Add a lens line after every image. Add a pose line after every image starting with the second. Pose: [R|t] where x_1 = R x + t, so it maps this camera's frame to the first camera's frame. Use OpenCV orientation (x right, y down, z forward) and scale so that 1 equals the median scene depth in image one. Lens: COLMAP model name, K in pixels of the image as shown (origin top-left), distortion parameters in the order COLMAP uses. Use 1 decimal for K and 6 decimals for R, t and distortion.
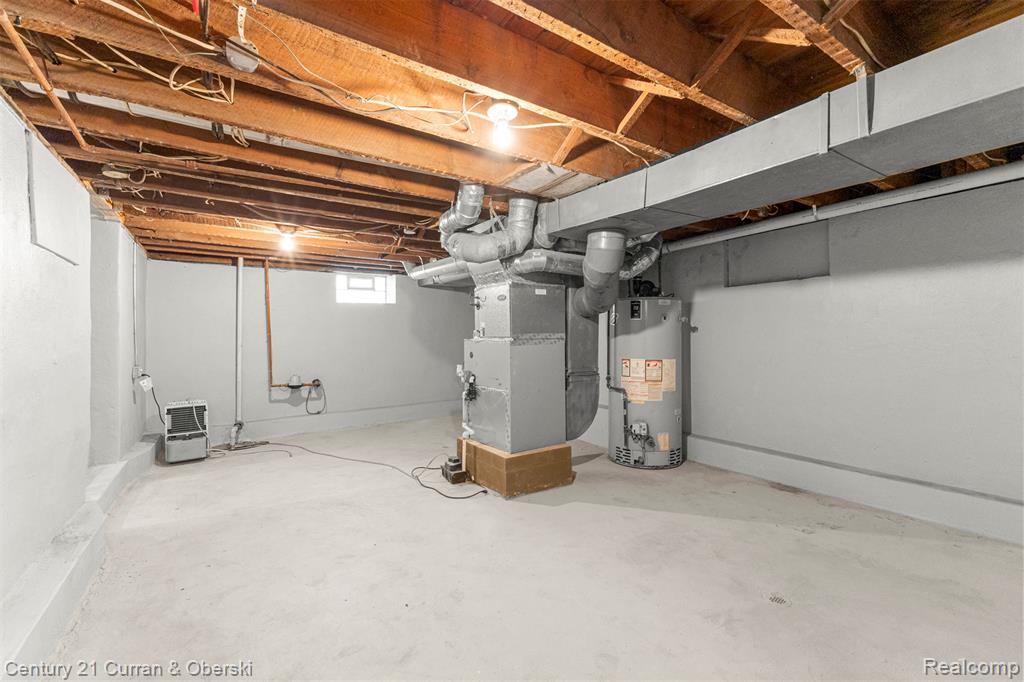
lens RADIAL K [[444.4, 0, 516.4], [0, 444.4, 337.9], [0, 0, 1]] dist [0.000426, -0.000111]
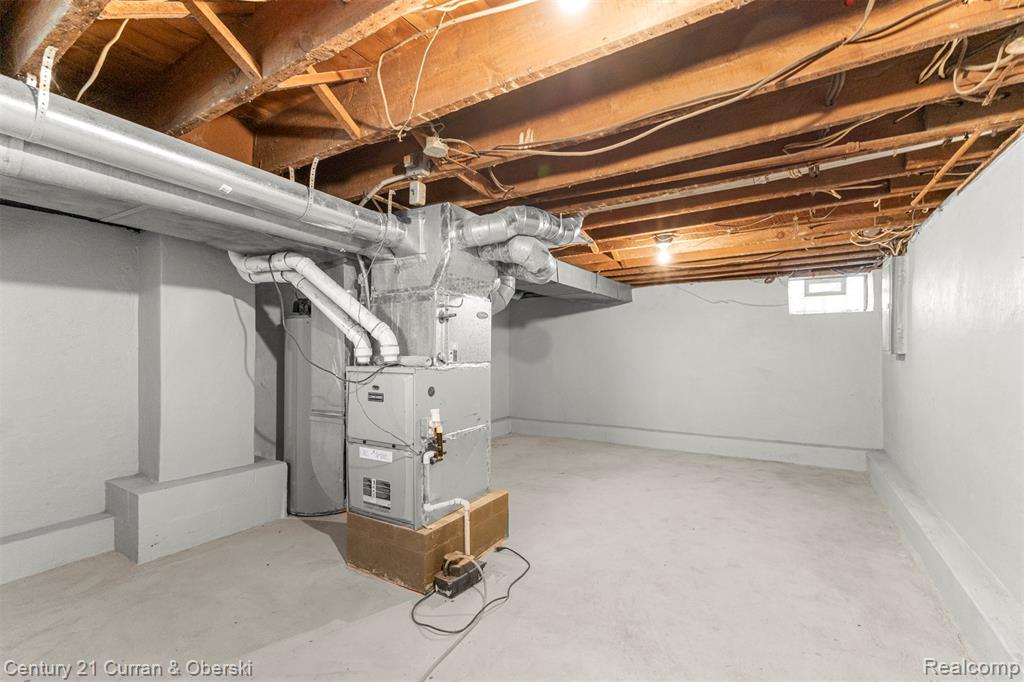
lens RADIAL K [[444.4, 0, 515.6], [0, 444.4, 346.6], [0, 0, 1]] dist [0.000426, -0.000111]
pose [[-0.416587, 0.014972, 0.908973, -0.838493], [0.011970, 0.999868, -0.010984, -0.021147], [-0.909017, 0.006305, -0.416711, 1.310716]]
